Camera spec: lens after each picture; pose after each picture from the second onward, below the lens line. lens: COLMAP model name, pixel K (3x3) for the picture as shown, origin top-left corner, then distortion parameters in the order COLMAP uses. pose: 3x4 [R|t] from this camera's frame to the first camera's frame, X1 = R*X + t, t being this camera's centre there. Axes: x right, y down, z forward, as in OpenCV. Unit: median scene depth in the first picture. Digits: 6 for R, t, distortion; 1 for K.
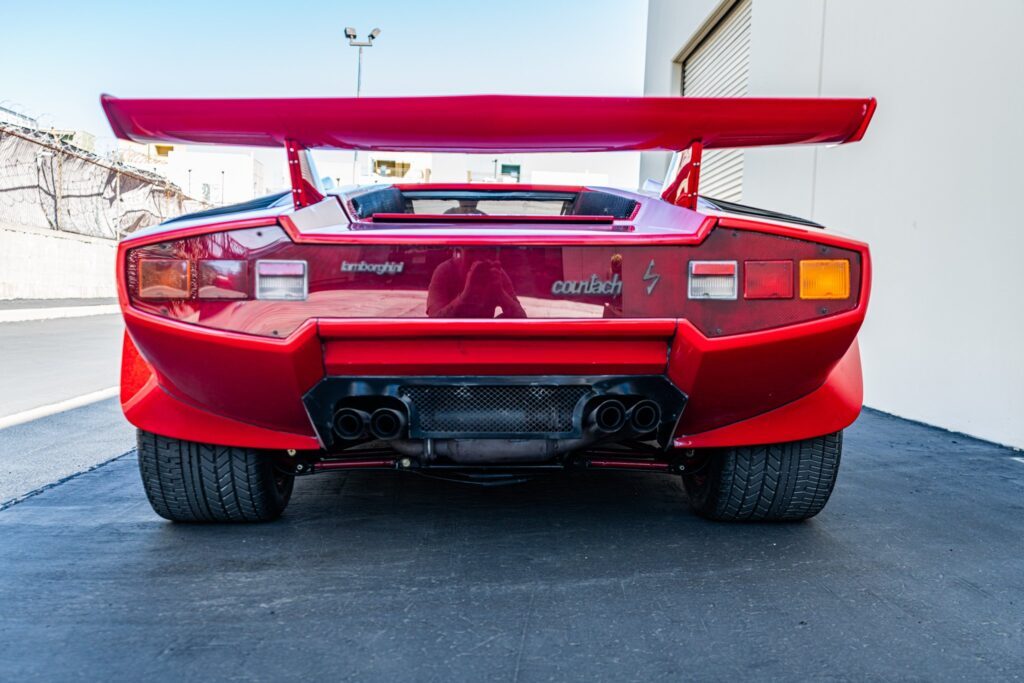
lens RADIAL K [[917.0, 0, 513.5], [0, 917.0, 367.6], [0, 0, 1]] dist [0.007392, 0.000958]
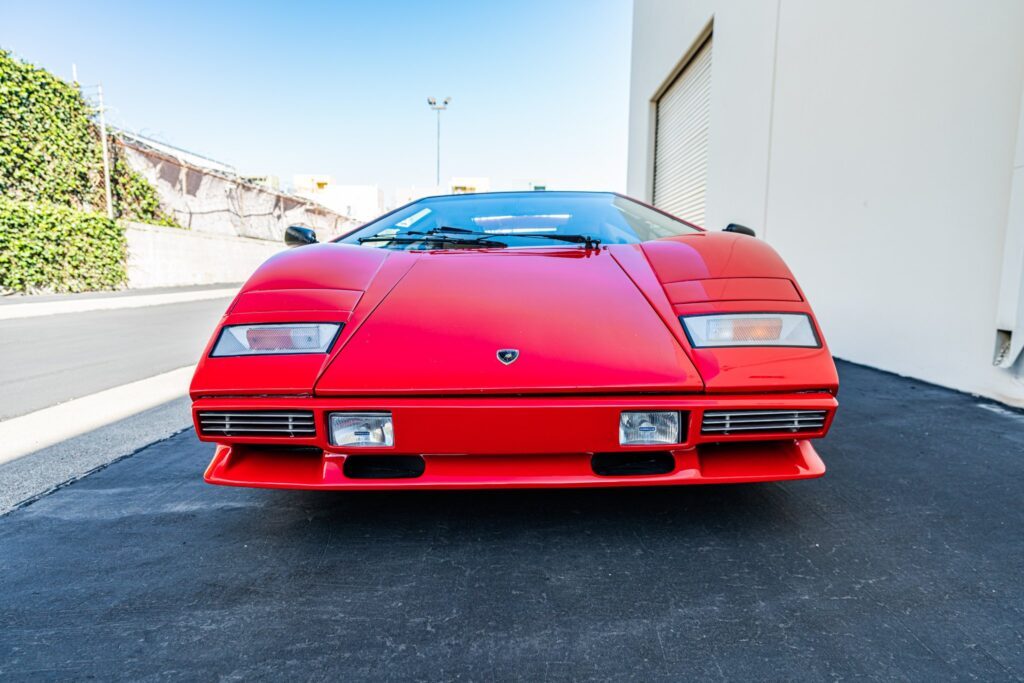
lens RADIAL K [[570.3, 0, 516.5], [0, 570.3, 354.7], [0, 0, 1]] dist [-0.001124, -0.000167]
pose [[0.998437, -0.023382, -0.050765, 0.023546], [0.026772, 0.997383, 0.067159, -0.045763], [0.049062, -0.068413, 0.996450, 0.492288]]
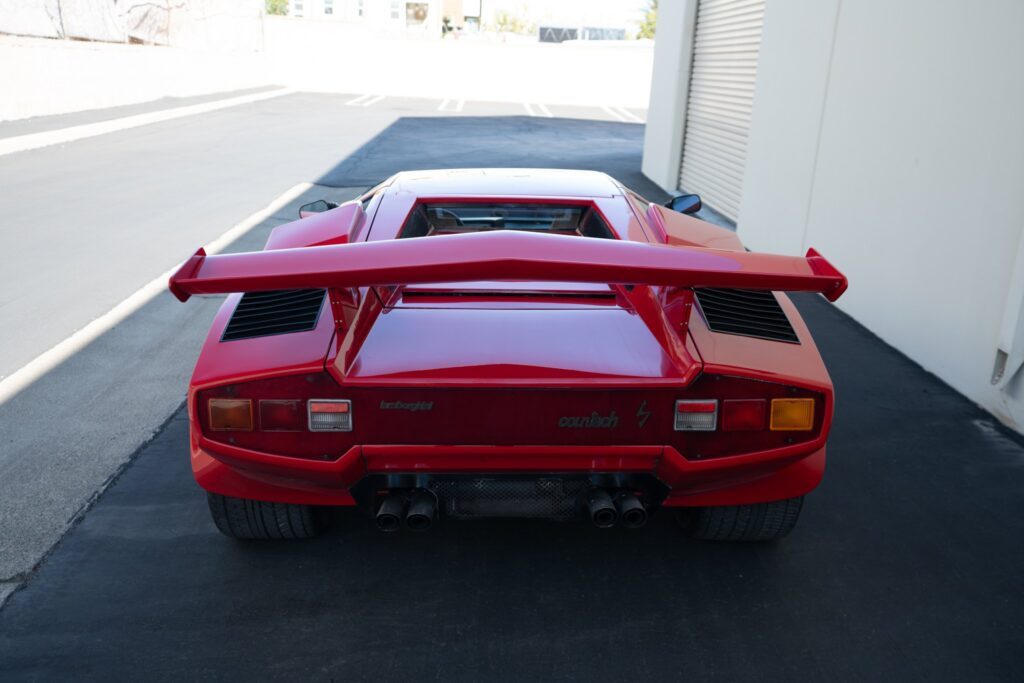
lens RADIAL K [[891.1, 0, 512.0], [0, 891.1, 341.5], [0, 0, 1]] dist [0.050821, -0.000399]
pose [[0.999826, 0.013104, -0.013286, -0.003565], [-0.009857, 0.975385, 0.220287, -0.407007], [0.015846, -0.220117, 0.975345, -0.091105]]
